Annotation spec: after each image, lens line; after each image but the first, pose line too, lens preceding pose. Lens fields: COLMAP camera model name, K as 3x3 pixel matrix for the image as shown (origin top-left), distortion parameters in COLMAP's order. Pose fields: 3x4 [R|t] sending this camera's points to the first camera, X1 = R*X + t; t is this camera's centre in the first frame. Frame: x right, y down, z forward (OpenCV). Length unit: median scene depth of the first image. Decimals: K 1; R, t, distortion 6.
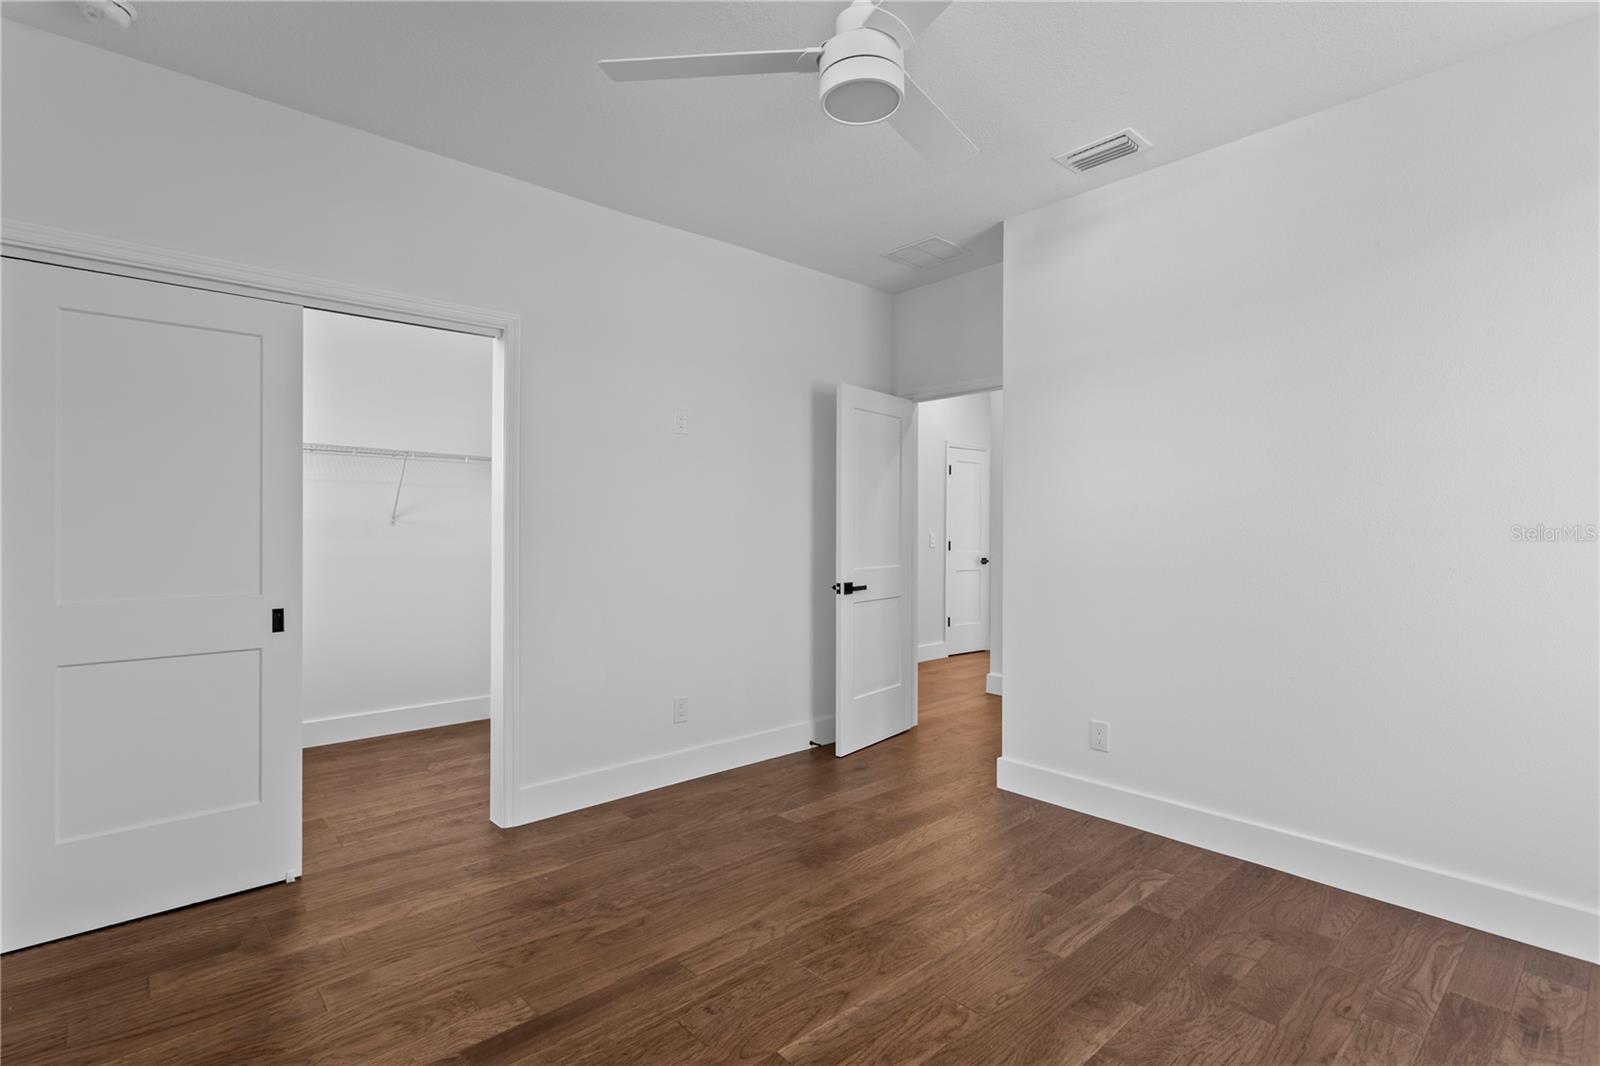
lens RADIAL K [[754.8, 0, 800.0], [0, 754.8, 534.8], [0, 0, 1]] dist [0.001105, -0.000623]
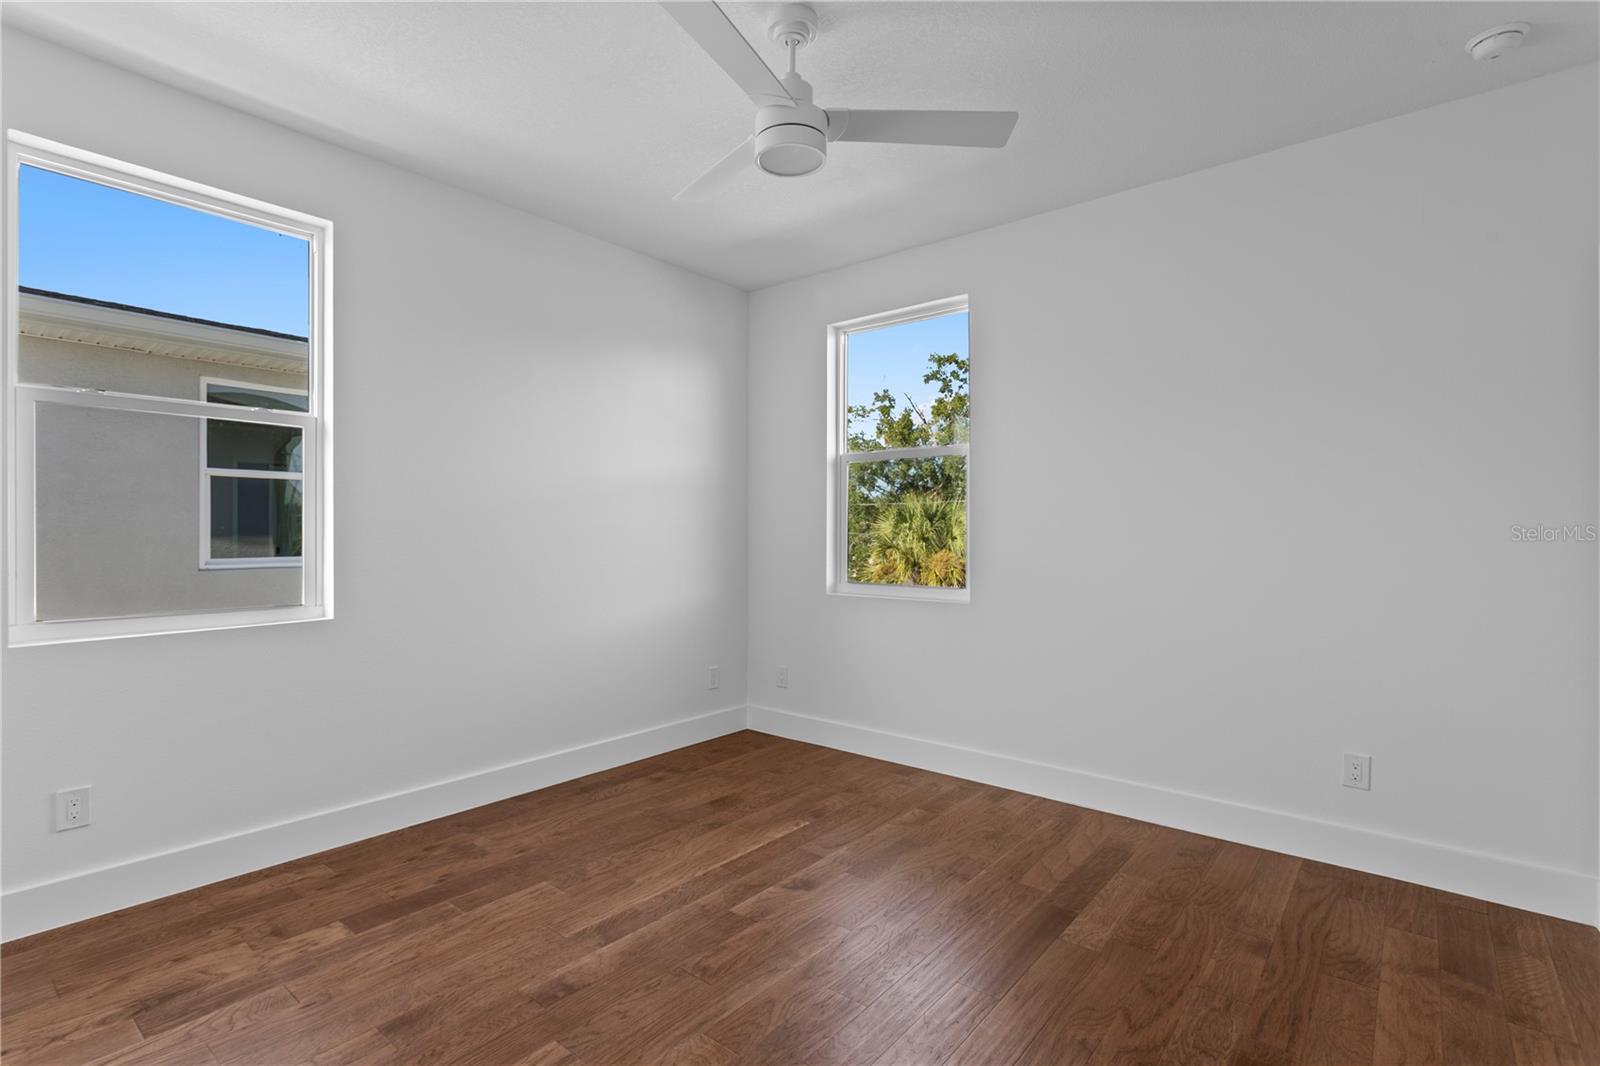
lens RADIAL K [[754.8, 0, 799.7], [0, 754.8, 529.5], [0, 0, 1]] dist [0.001105, -0.000623]
pose [[-0.988707, -0.003455, -0.149819, 0.230101], [-0.003867, 0.999990, 0.002457, -0.008268], [0.149809, 0.003008, -0.988710, 2.059061]]
